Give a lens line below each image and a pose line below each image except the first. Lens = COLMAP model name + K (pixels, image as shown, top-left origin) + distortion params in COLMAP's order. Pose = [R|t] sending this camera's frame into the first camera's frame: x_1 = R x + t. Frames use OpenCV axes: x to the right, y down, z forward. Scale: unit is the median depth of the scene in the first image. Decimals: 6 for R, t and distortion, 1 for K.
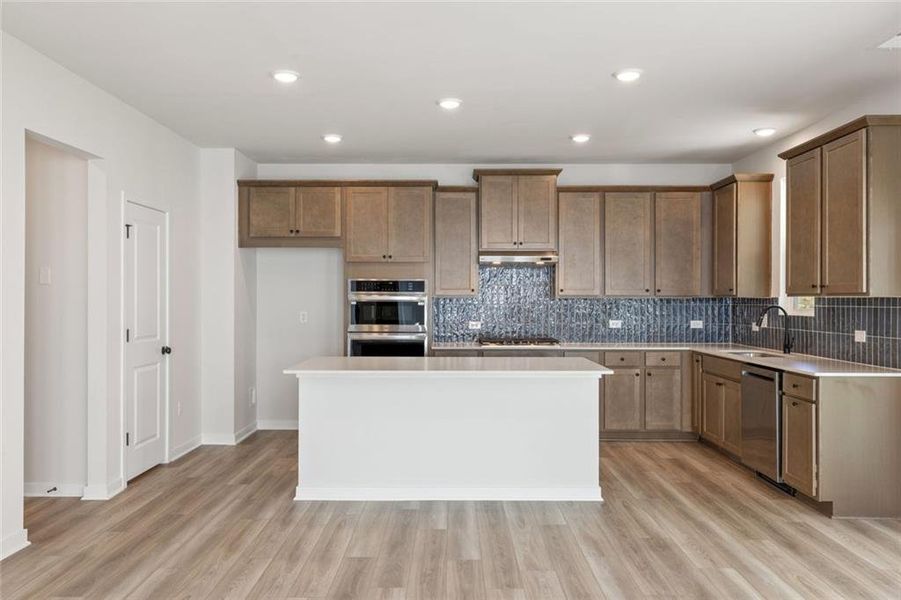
lens RADIAL K [[695.9, 0, 448.7], [0, 695.9, 302.0], [0, 0, 1]] dist [0.001132, -0.002968]
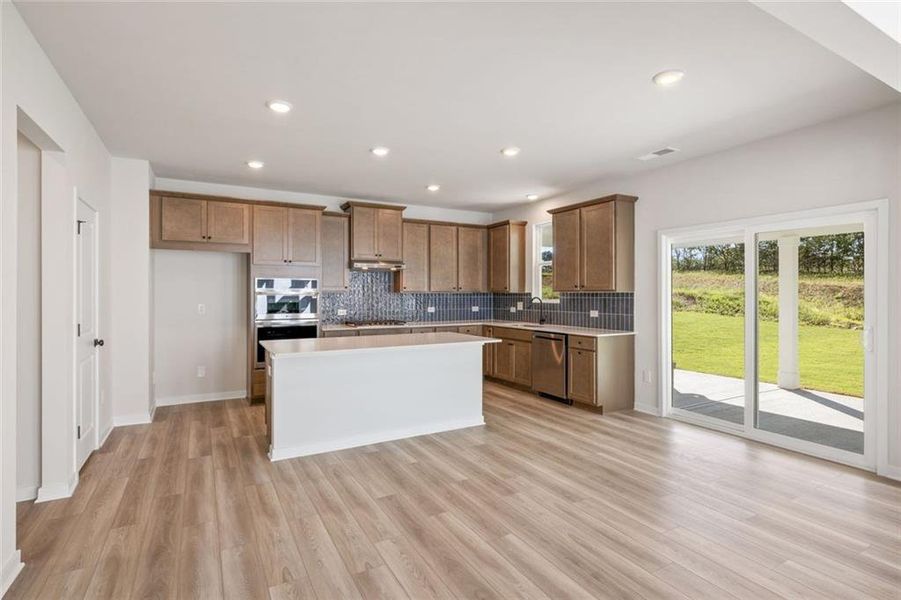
lens RADIAL K [[441.1, 0, 450.6], [0, 441.1, 295.0], [0, 0, 1]] dist [-0.001503, 0.000367]
pose [[0.868580, -0.002633, 0.495541, -0.241736], [0.002935, 0.999996, 0.000169, -0.001238], [-0.495540, 0.001308, 0.868584, 0.135860]]
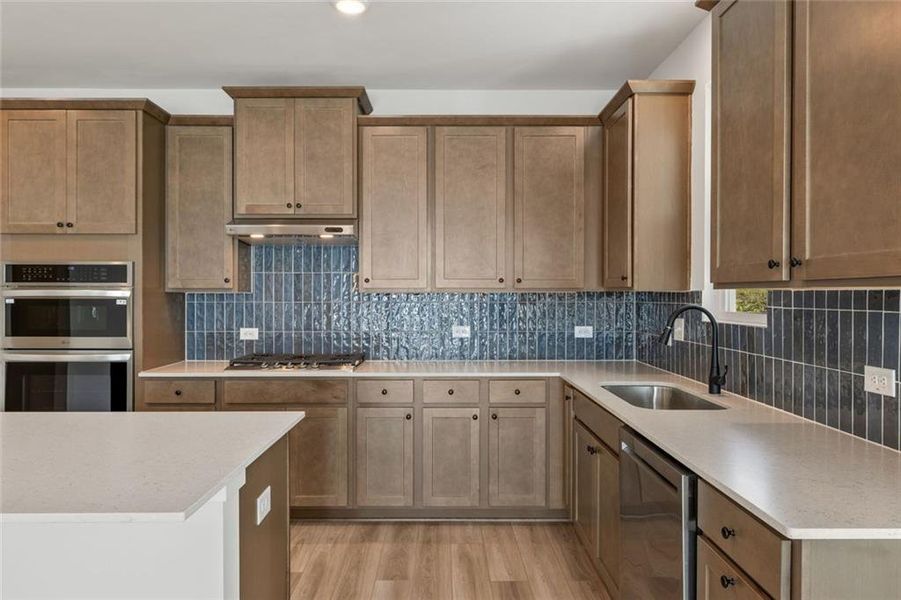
lens RADIAL K [[591.9, 0, 450.5], [0, 591.9, 300.0], [0, 0, 1]] dist [-0.001064, -0.000160]
pose [[0.999839, -0.001718, 0.017863, 0.247617], [0.001592, 0.999974, 0.007077, -0.002698], [-0.017875, -0.007047, 0.999815, 0.494566]]
